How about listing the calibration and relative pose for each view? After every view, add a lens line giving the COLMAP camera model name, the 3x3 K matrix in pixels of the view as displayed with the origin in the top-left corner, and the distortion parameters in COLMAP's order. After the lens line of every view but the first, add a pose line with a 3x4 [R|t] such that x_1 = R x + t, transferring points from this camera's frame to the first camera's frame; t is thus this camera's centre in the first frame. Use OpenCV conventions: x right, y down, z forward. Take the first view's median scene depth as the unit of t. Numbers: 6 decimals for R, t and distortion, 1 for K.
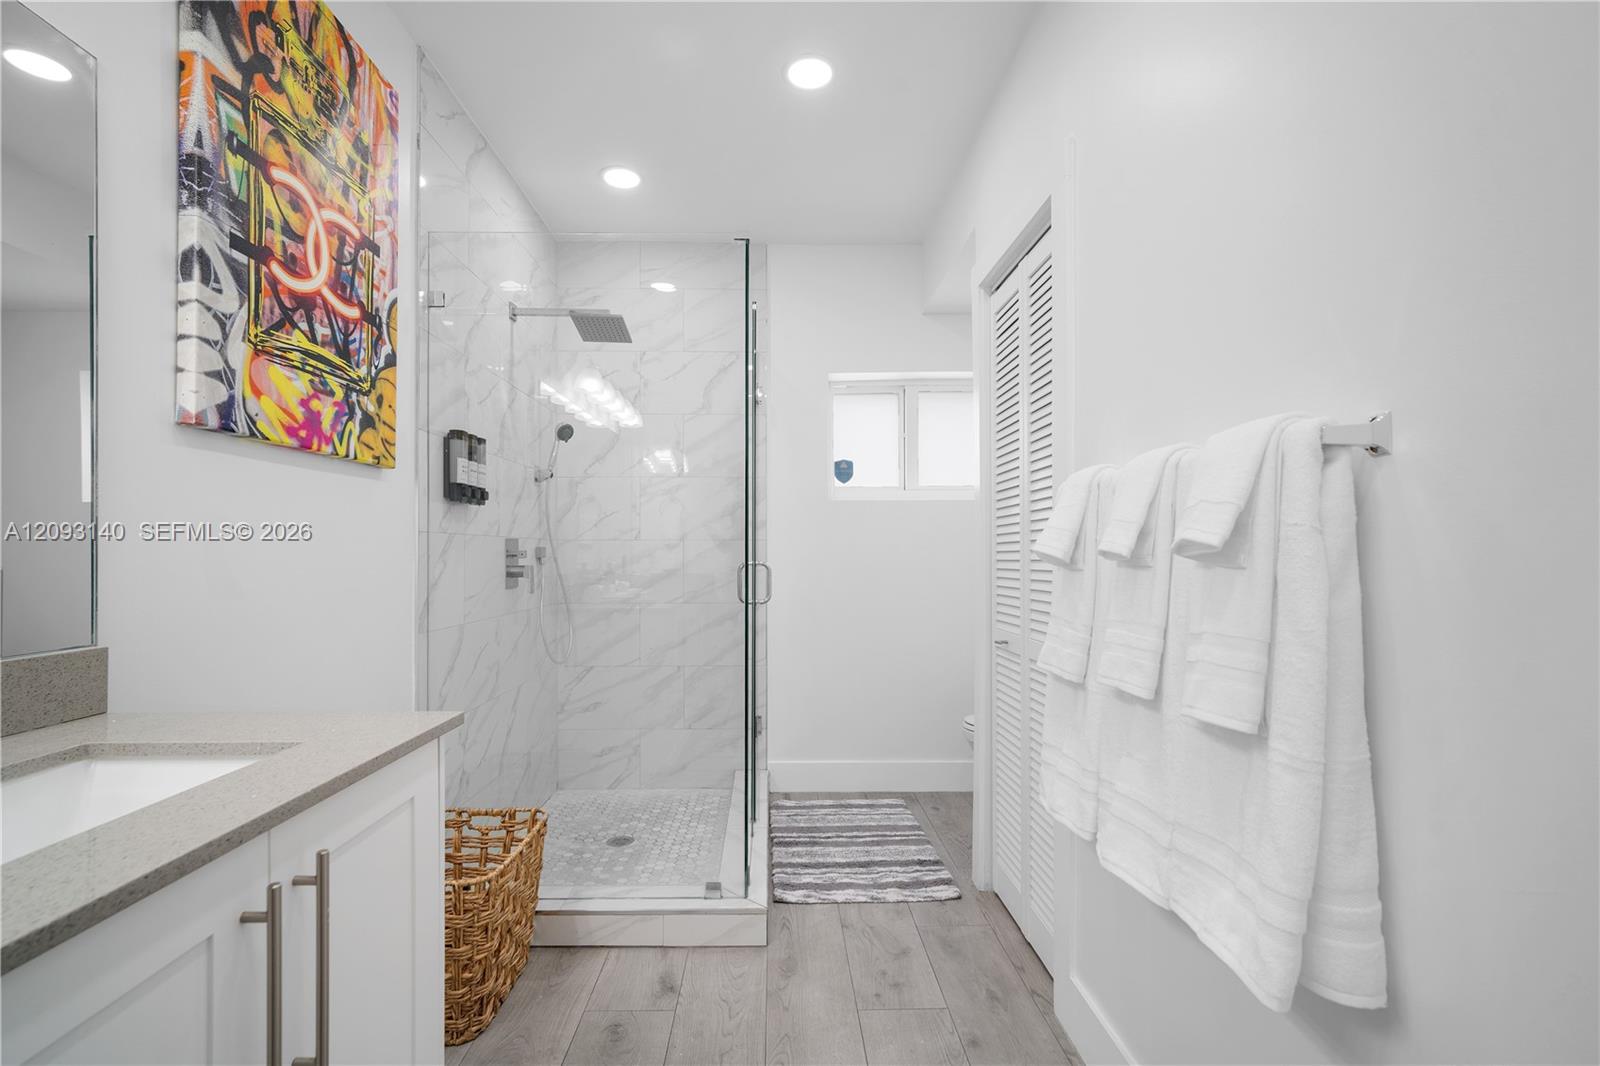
lens RADIAL K [[704.8, 0, 796.9], [0, 704.8, 549.7], [0, 0, 1]] dist [-0.005466, 0.002576]
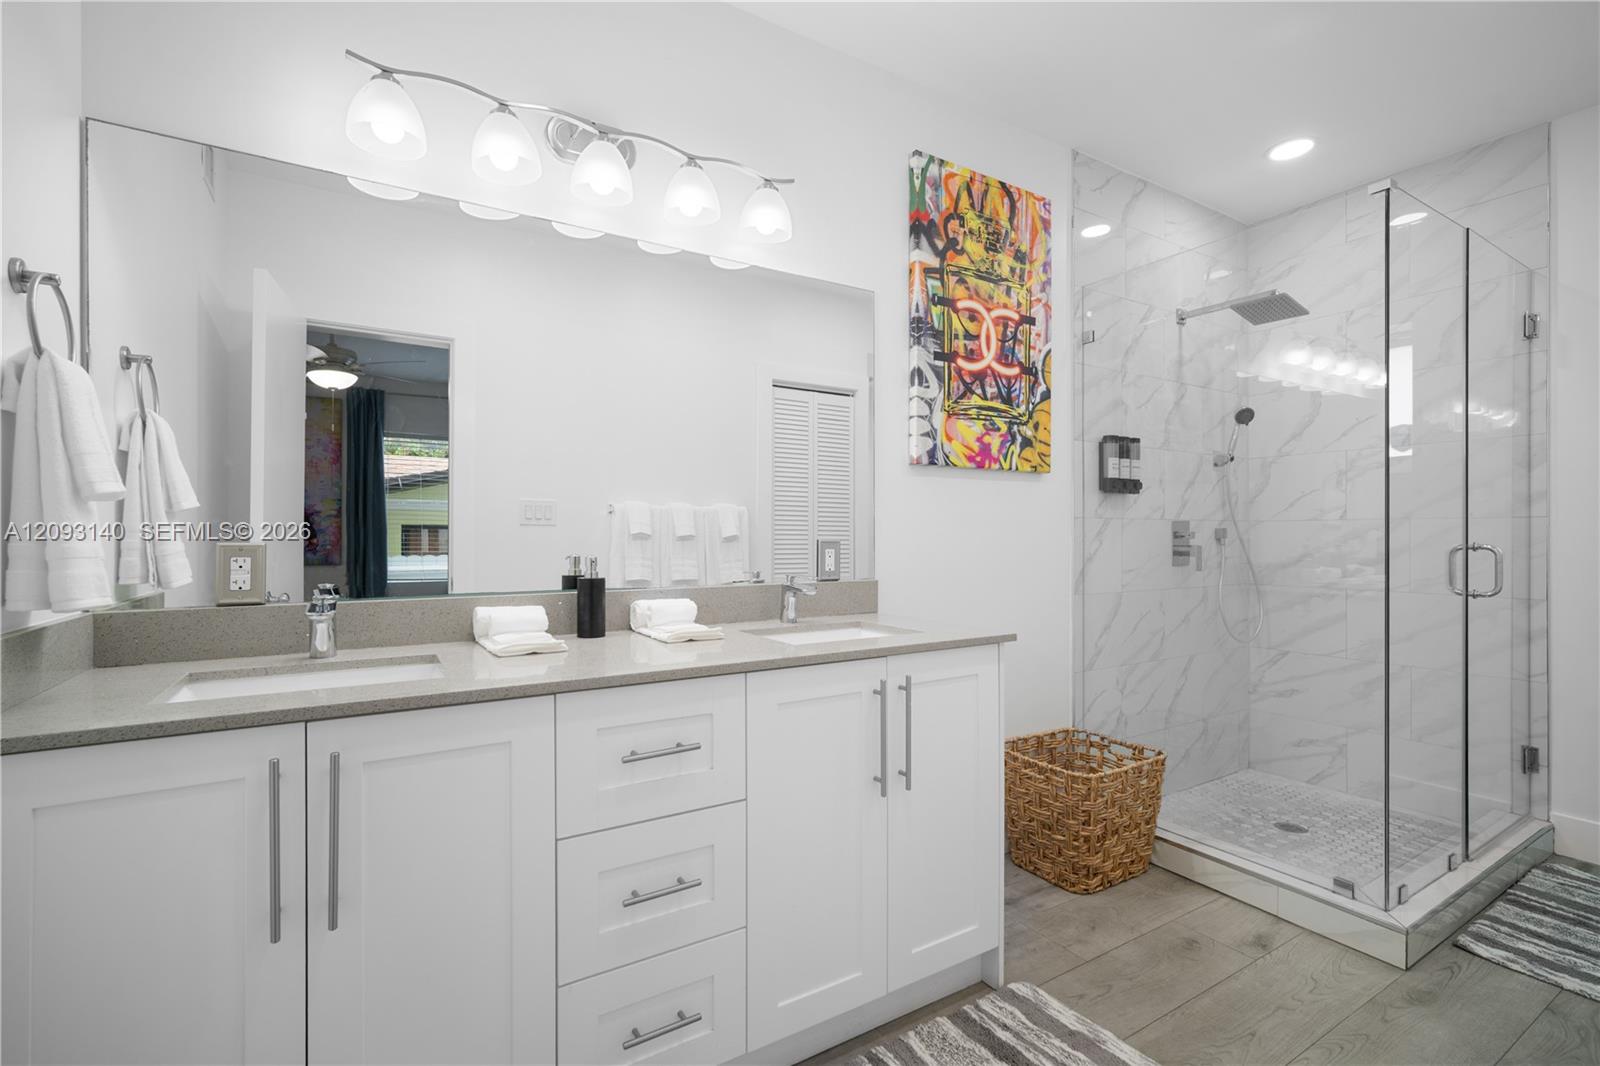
lens RADIAL K [[704.8, 0, 795.2], [0, 704.8, 532.3], [0, 0, 1]] dist [-0.005466, 0.002576]
pose [[0.507793, -0.004949, -0.861465, 0.349536], [0.005185, 0.999983, -0.002688, 0.002712], [0.861464, -0.003102, 0.507810, -0.128281]]
